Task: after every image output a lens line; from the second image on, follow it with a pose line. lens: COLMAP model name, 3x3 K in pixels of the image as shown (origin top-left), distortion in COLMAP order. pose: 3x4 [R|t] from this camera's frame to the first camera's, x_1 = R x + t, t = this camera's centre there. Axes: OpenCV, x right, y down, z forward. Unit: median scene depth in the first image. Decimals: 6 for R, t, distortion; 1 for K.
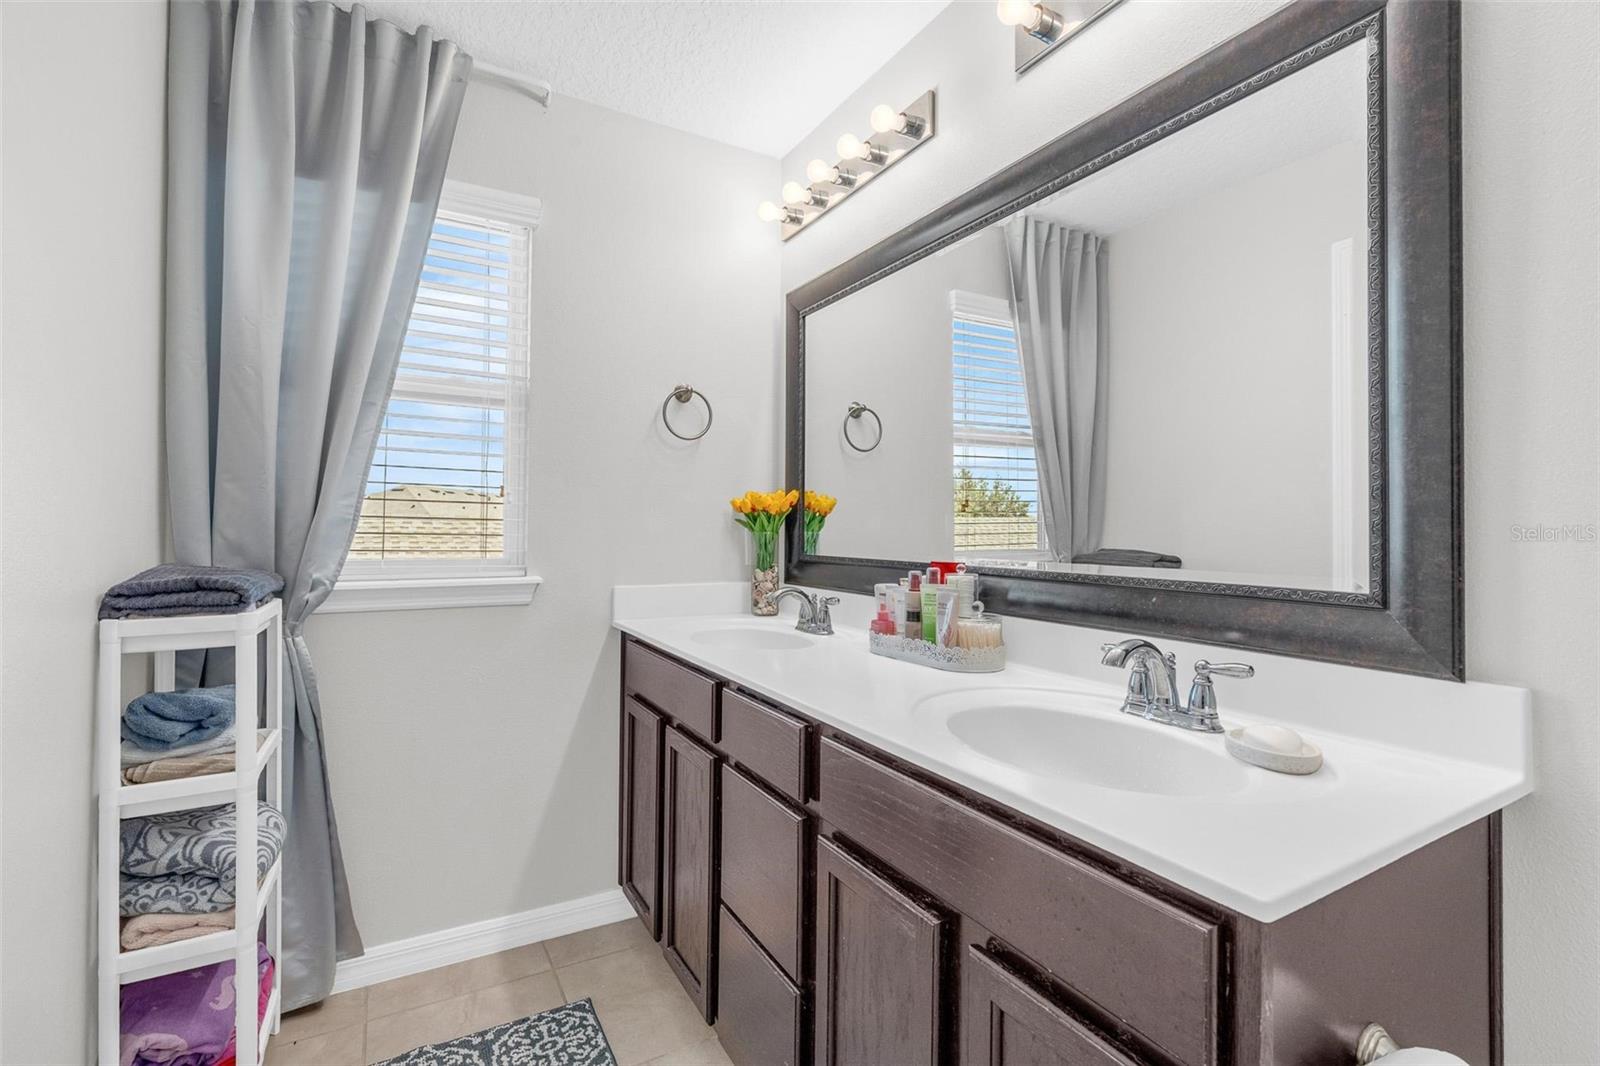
lens RADIAL K [[721.6, 0, 800.0], [0, 721.6, 533.0], [0, 0, 1]] dist [-0.029618, 0.000124]
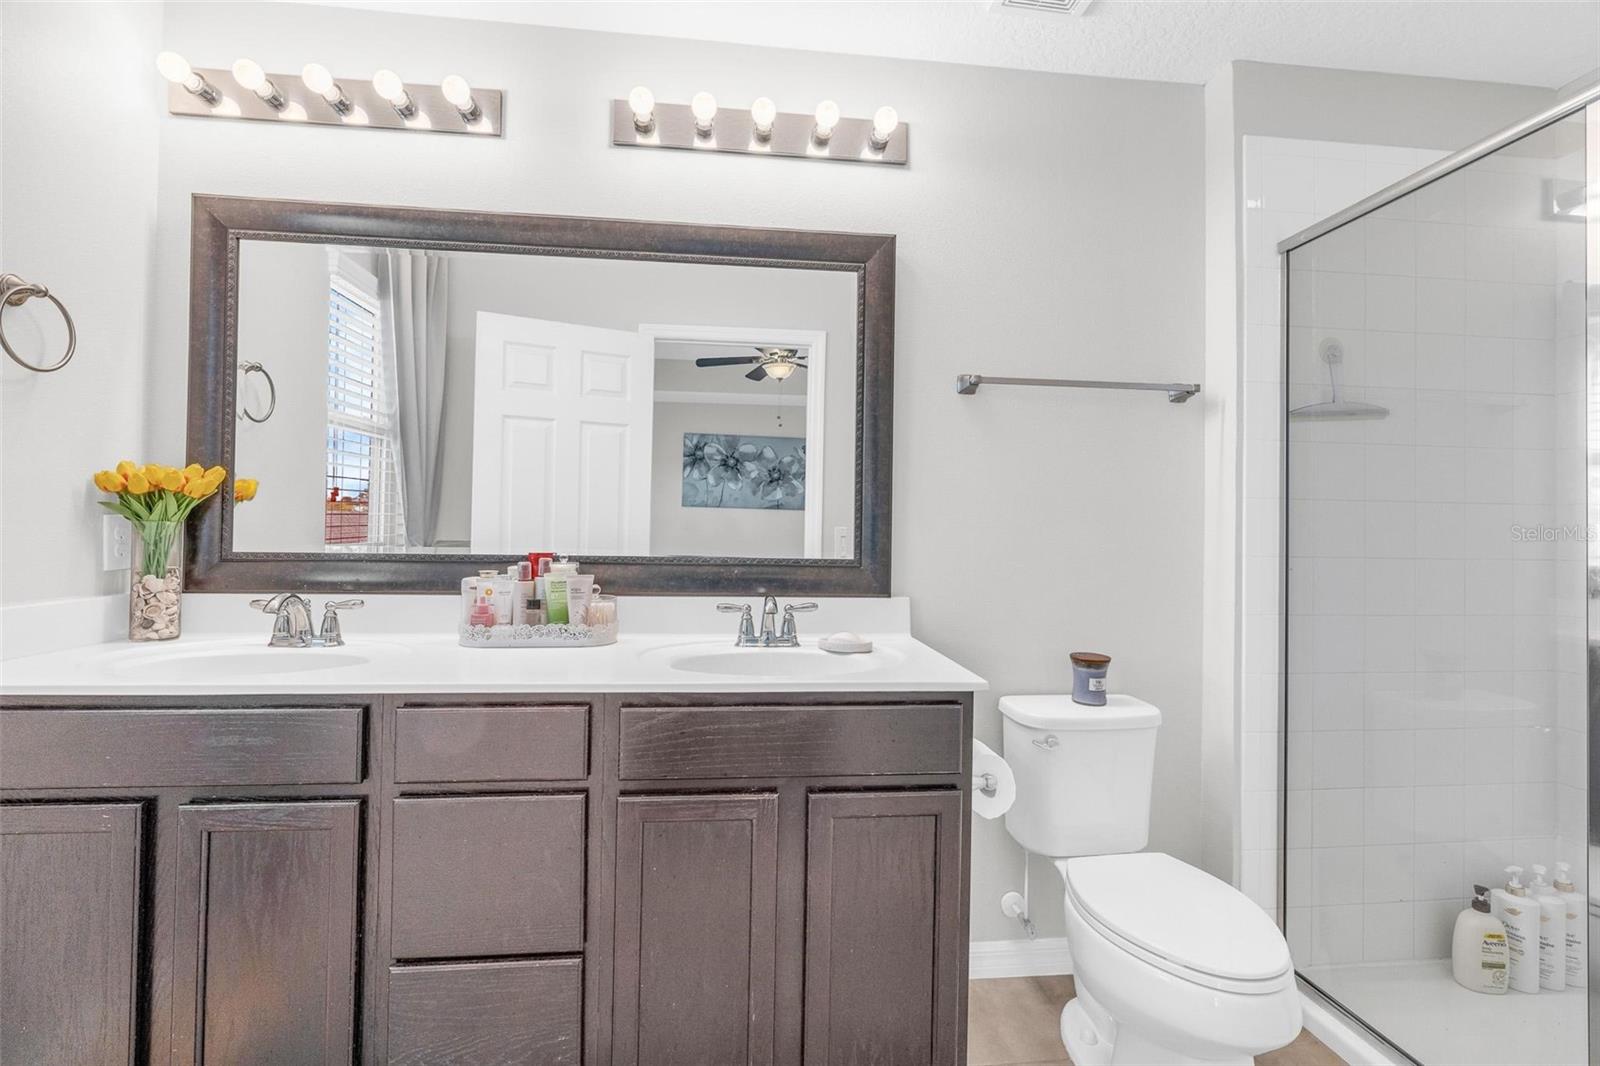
lens RADIAL K [[725.4, 0, 783.6], [0, 725.4, 533.0], [0, 0, 1]] dist [-0.002853, 0.000783]
pose [[0.396737, -0.001282, 0.917932, -0.676309], [-0.008608, 0.999950, 0.005117, 0.001408], [-0.917892, -0.009932, 0.396706, 0.235730]]
